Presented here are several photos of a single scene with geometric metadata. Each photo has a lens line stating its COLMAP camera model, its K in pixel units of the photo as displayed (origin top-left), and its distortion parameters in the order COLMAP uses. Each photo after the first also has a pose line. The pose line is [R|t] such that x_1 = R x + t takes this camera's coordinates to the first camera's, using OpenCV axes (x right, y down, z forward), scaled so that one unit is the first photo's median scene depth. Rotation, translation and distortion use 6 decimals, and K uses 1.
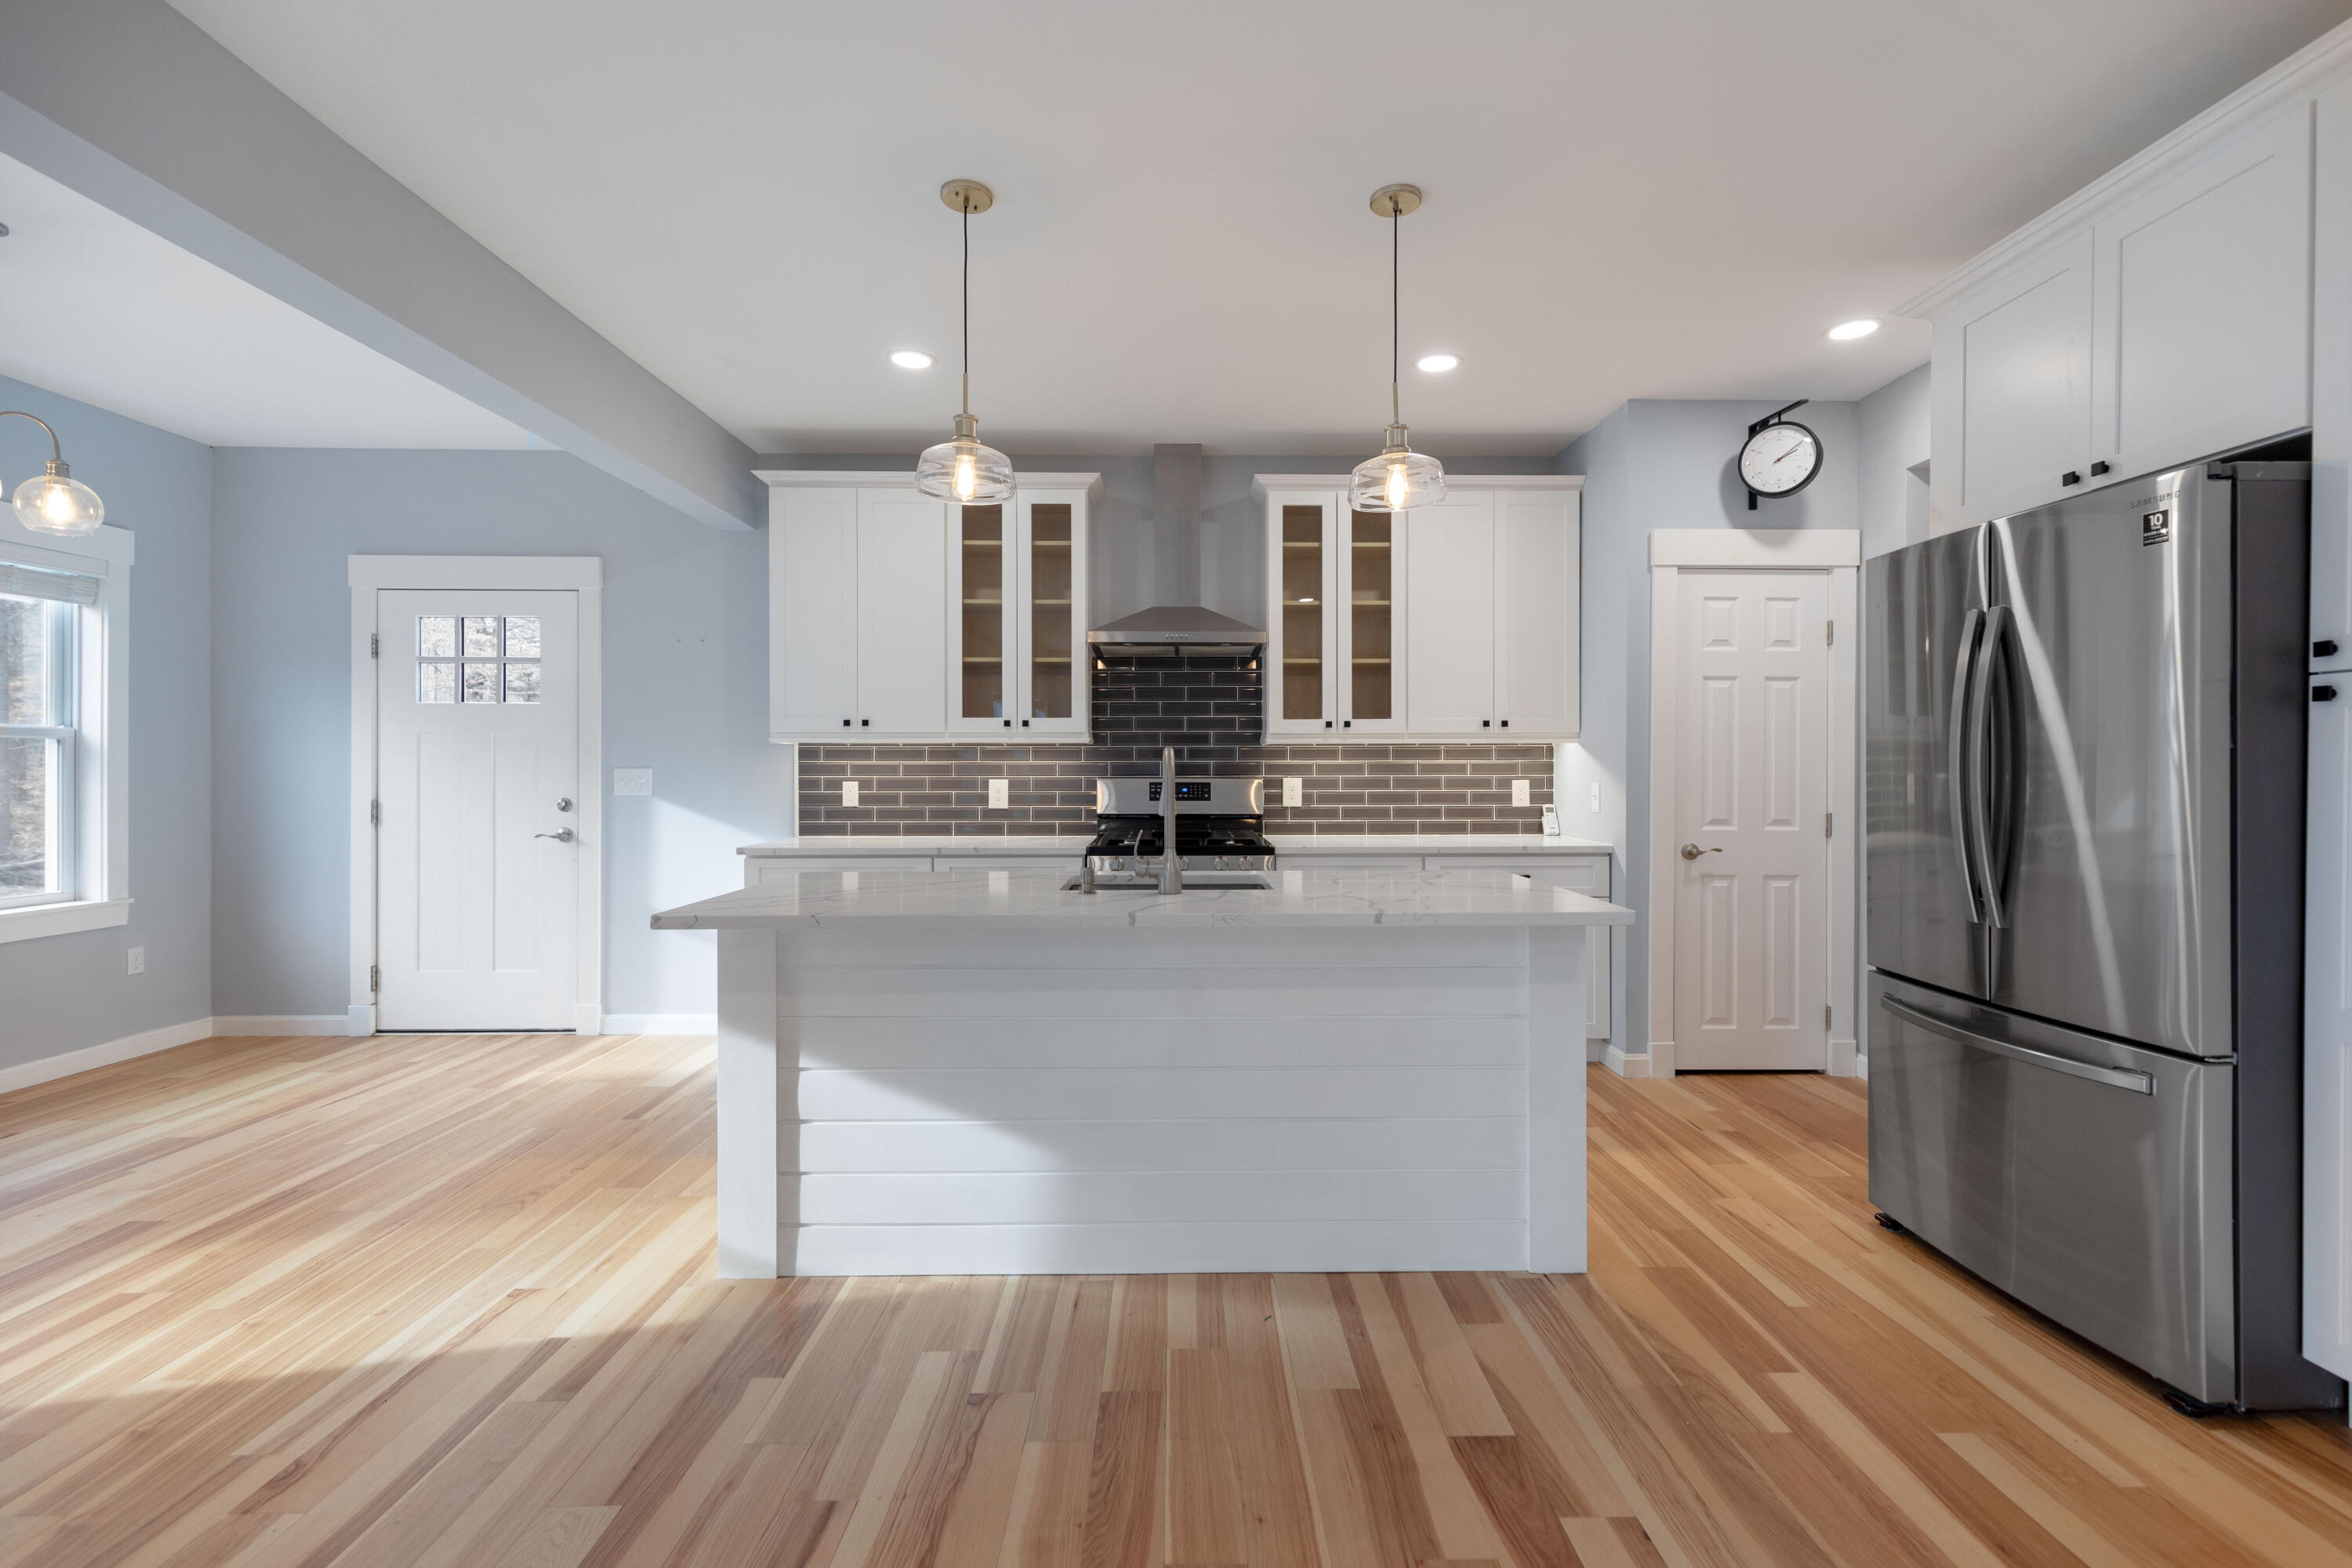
lens RADIAL K [[1047.5, 0, 1194.7], [0, 1047.5, 774.3], [0, 0, 1]] dist [0.002612, -0.000972]
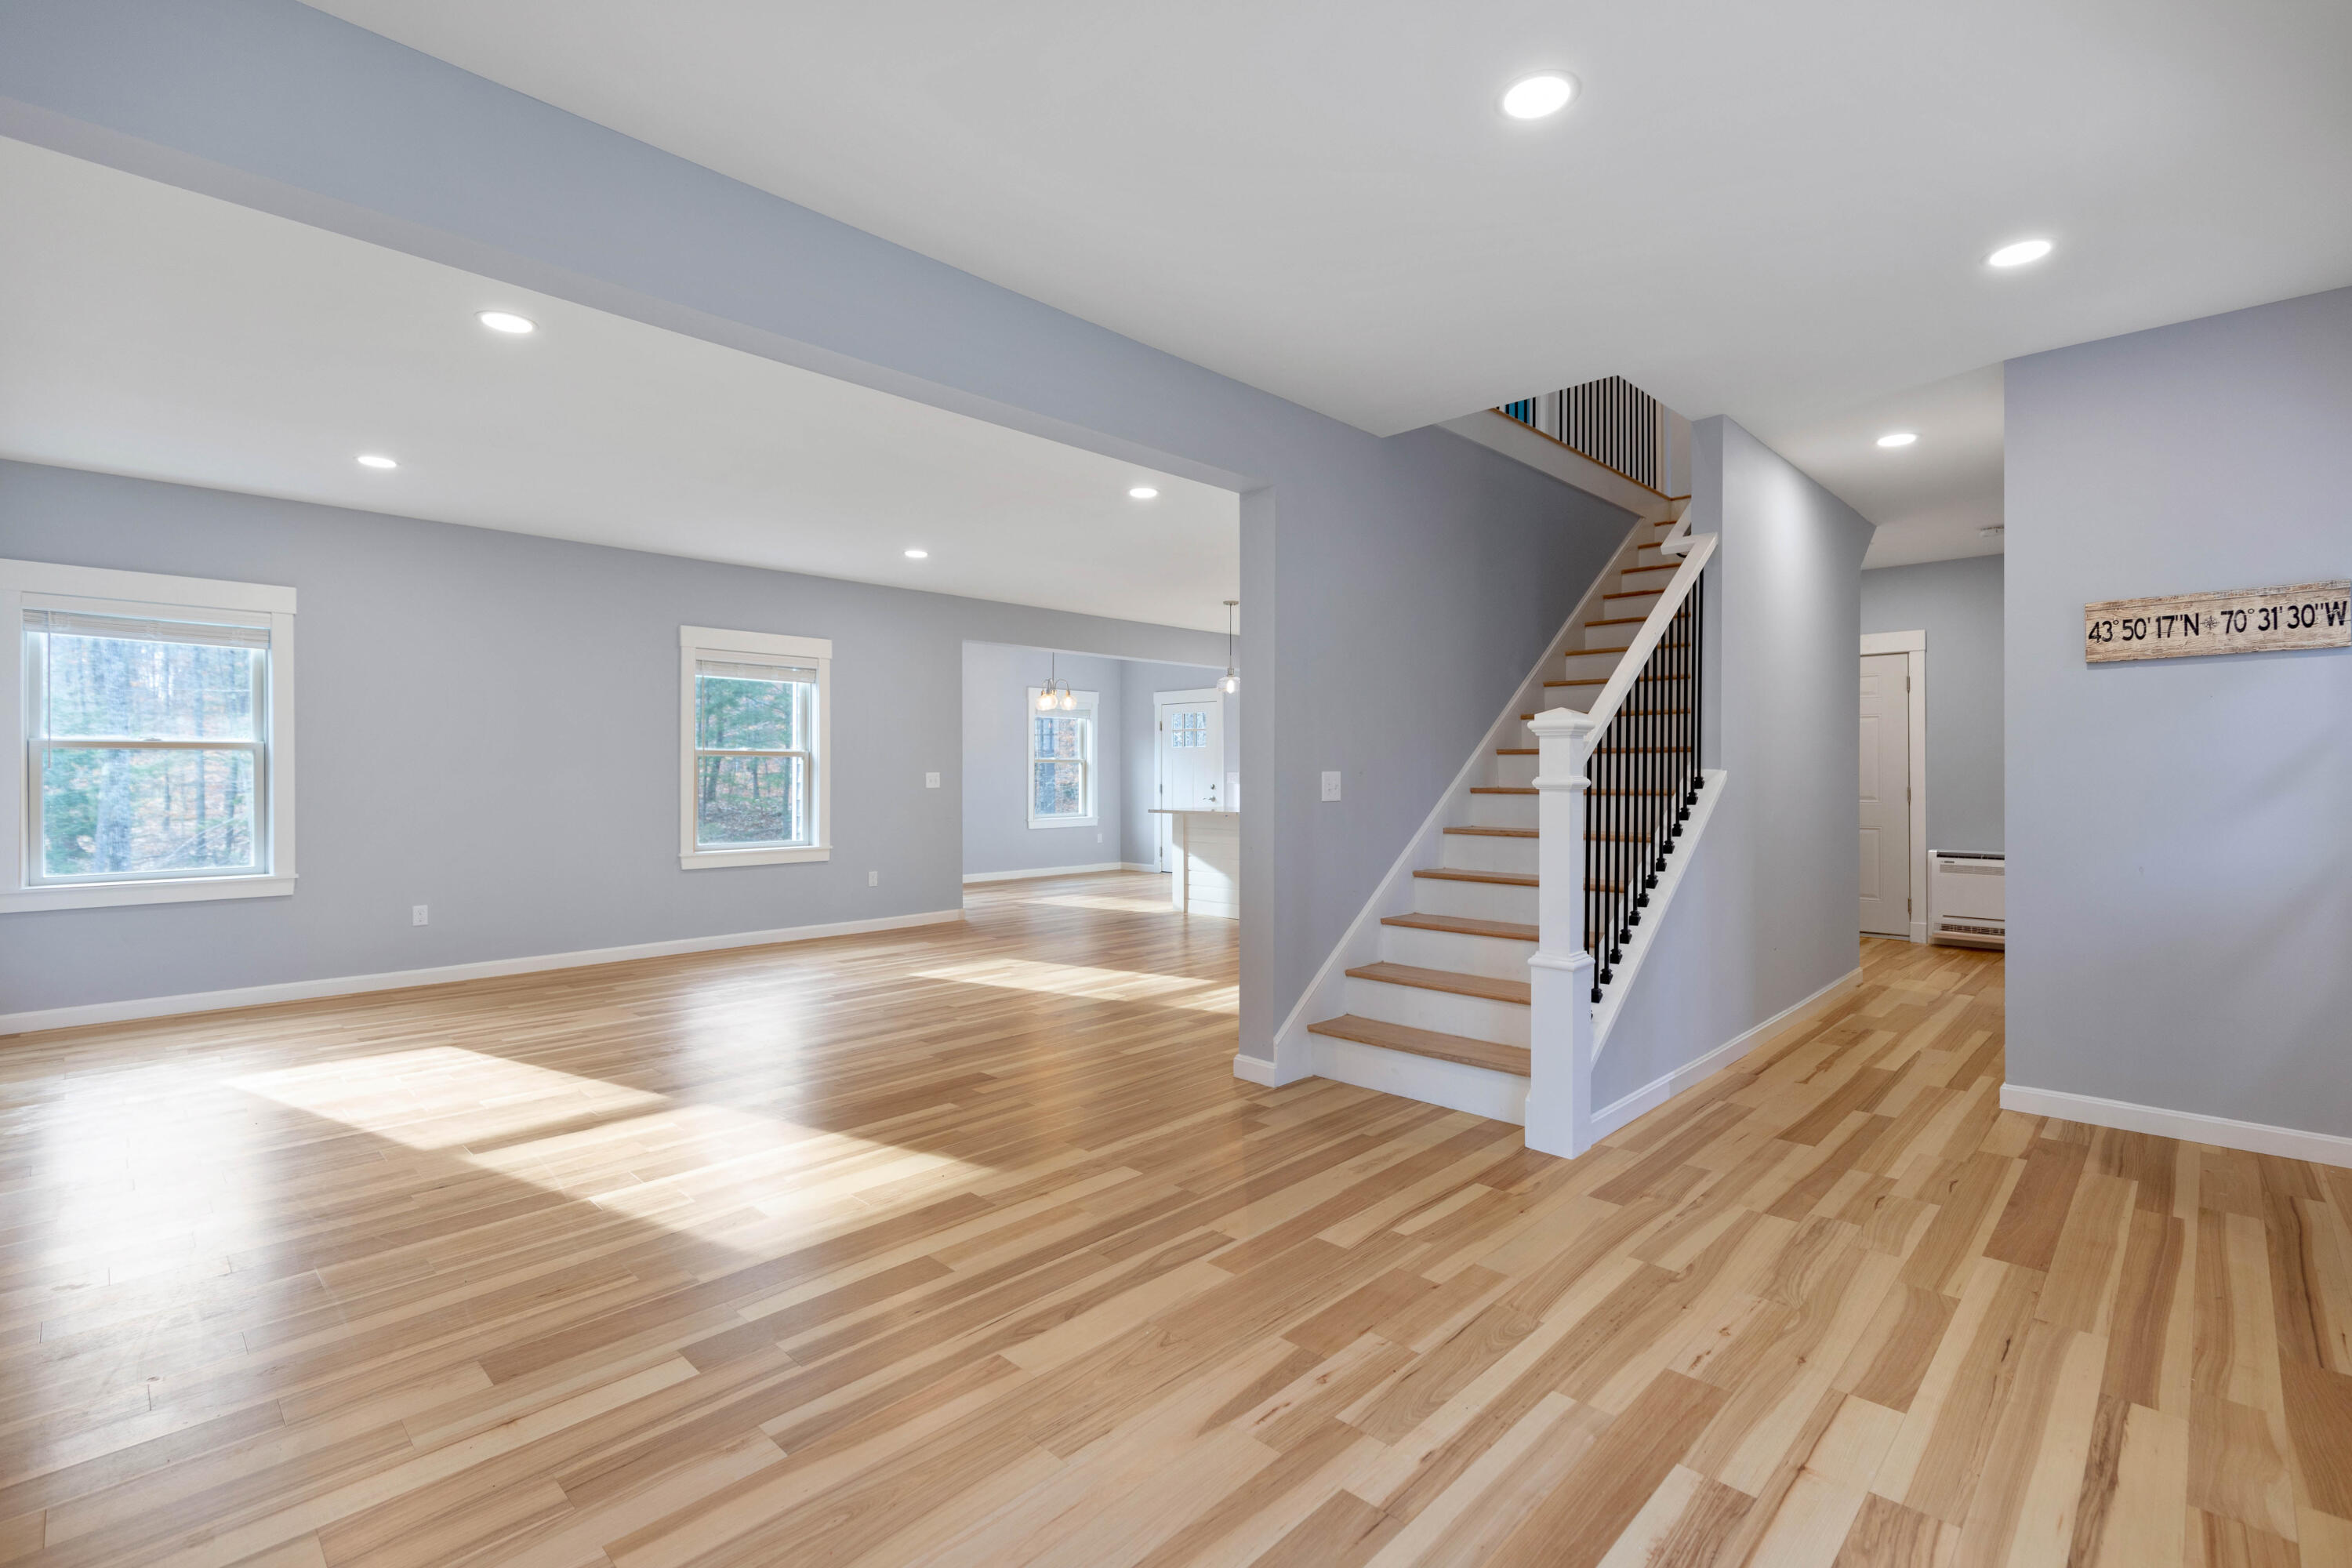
lens RADIAL K [[1047.5, 0, 1194.7], [0, 1047.5, 774.3], [0, 0, 1]] dist [0.002612, -0.000972]
pose [[0.705300, -0.002894, -0.708903, 1.197409], [0.003237, 0.999994, -0.000862, 0.001395], [0.708901, -0.001687, 0.705306, -0.835952]]
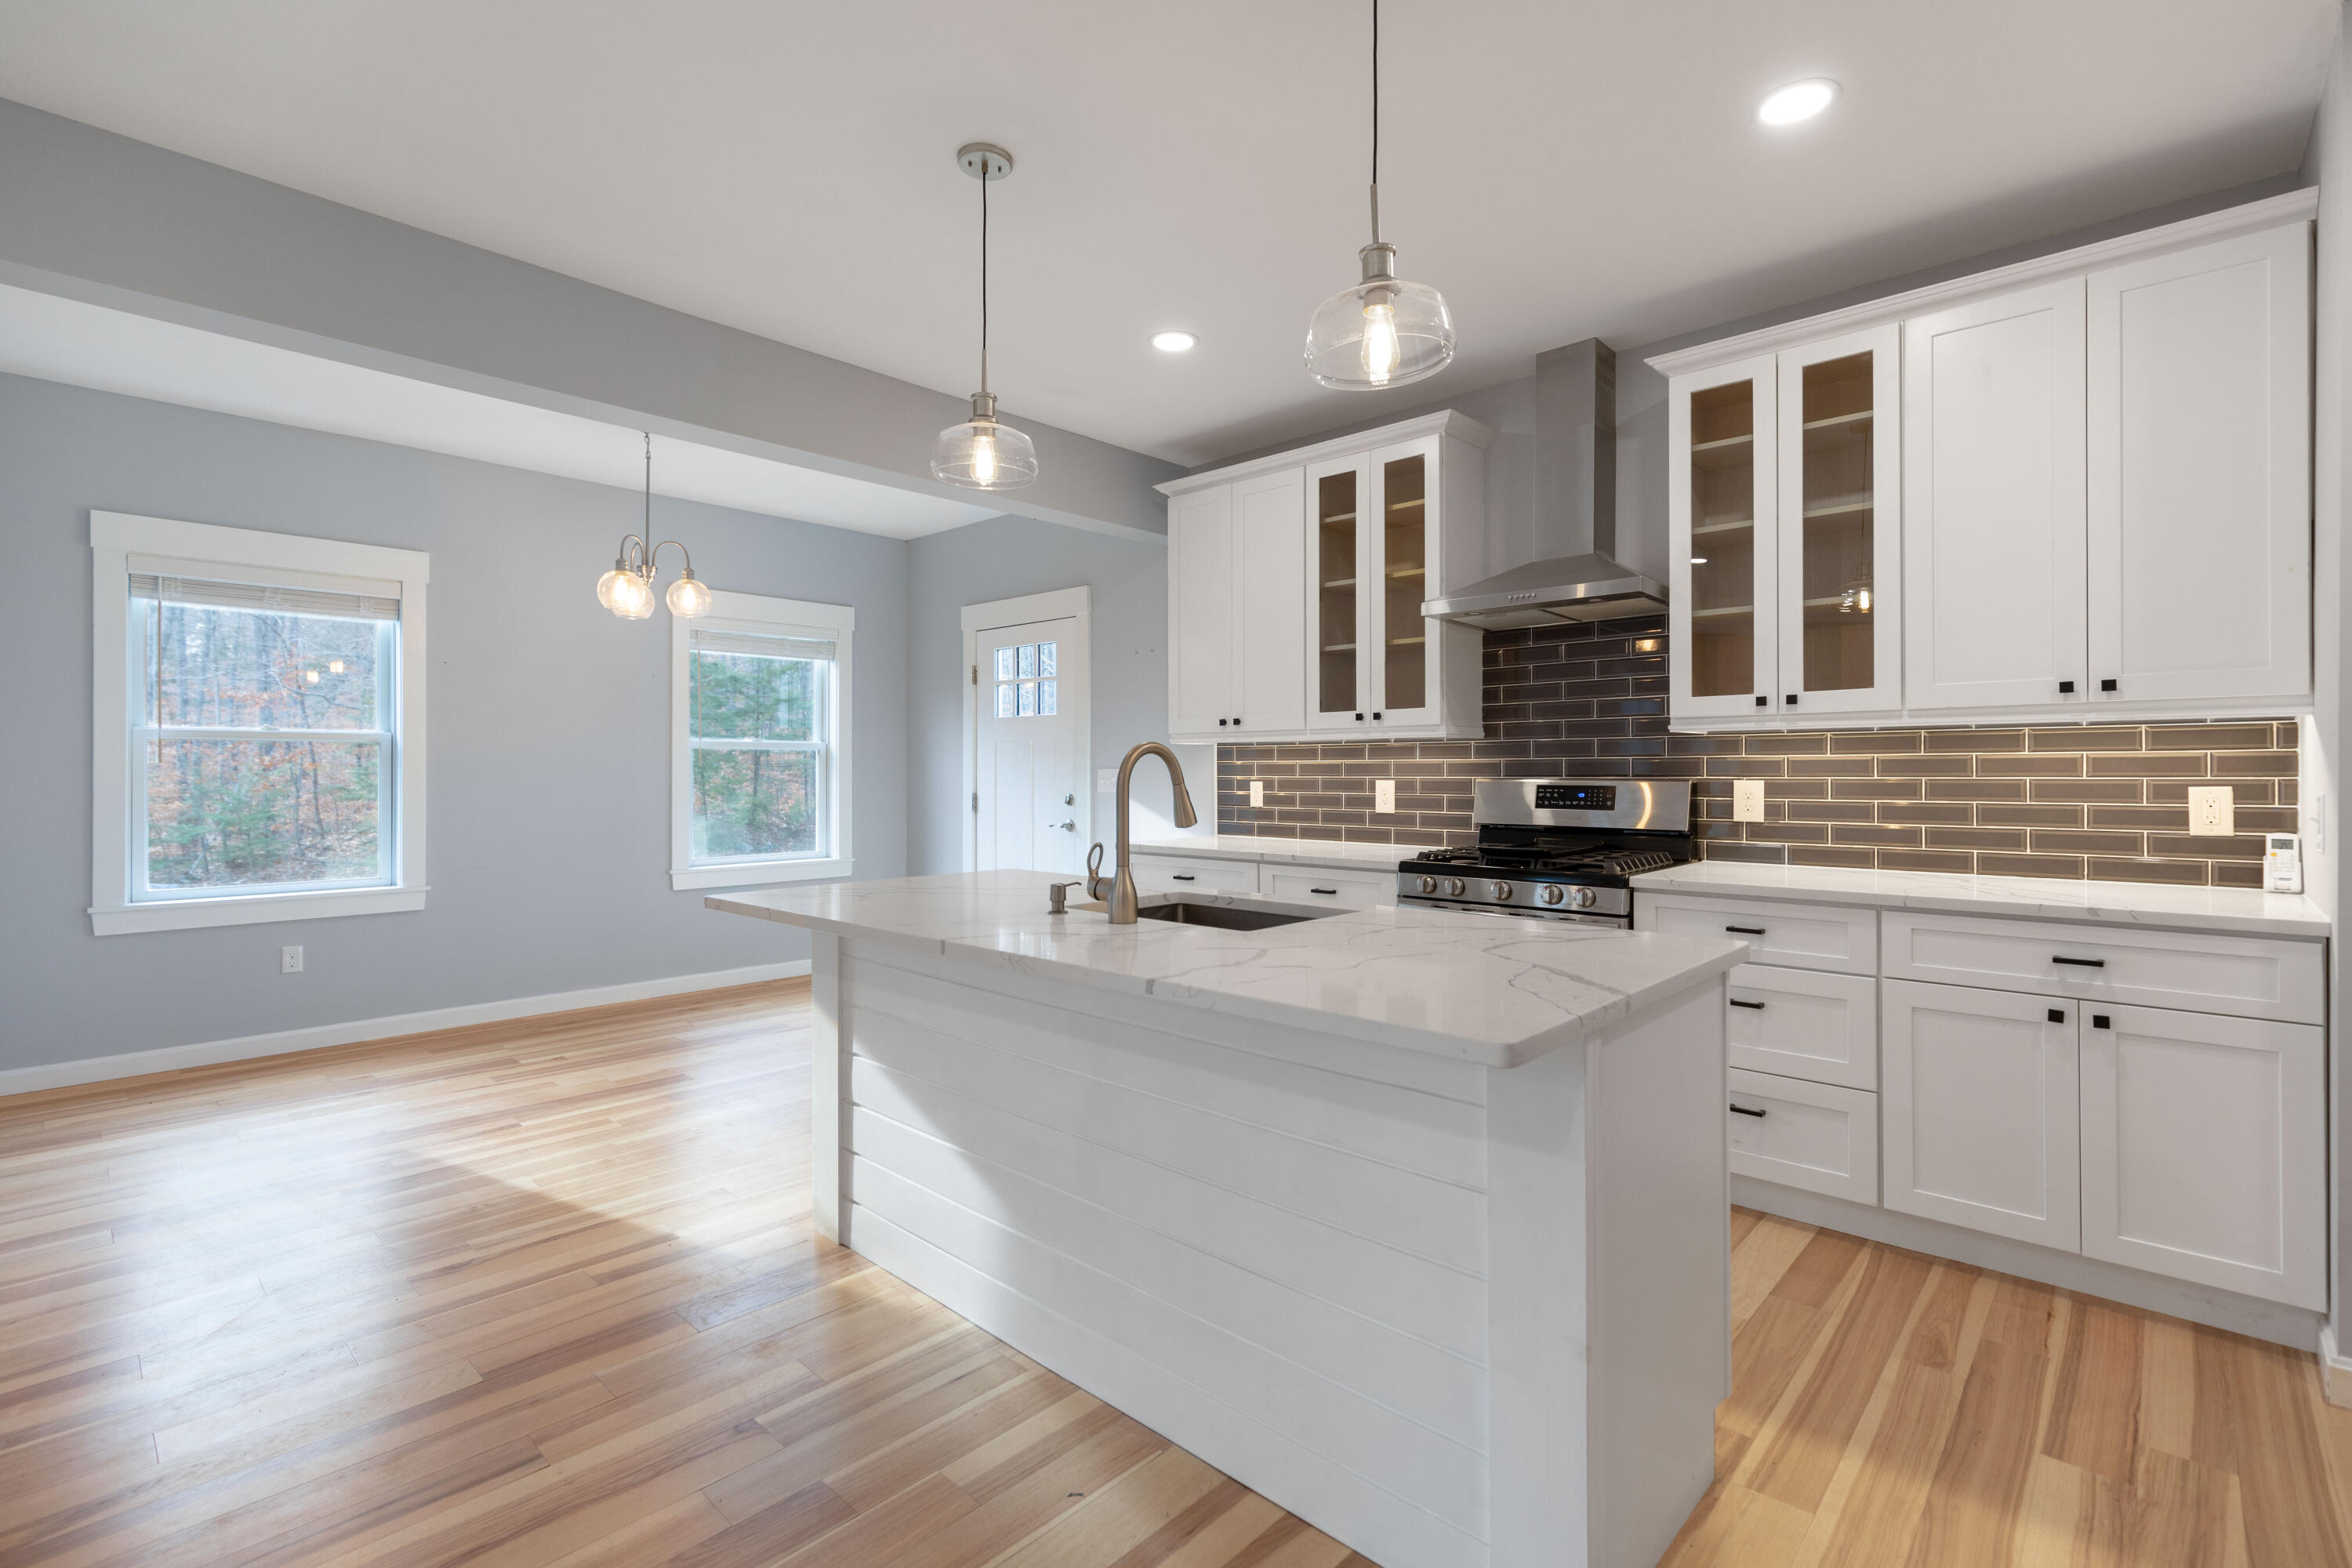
lens RADIAL K [[1047.5, 0, 1194.7], [0, 1047.5, 774.3], [0, 0, 1]] dist [0.002612, -0.000972]
pose [[0.724105, 0.001797, -0.689687, 0.324911], [-0.001179, 0.999998, 0.001368, -0.001239], [0.689688, -0.000177, 0.724106, 0.256089]]
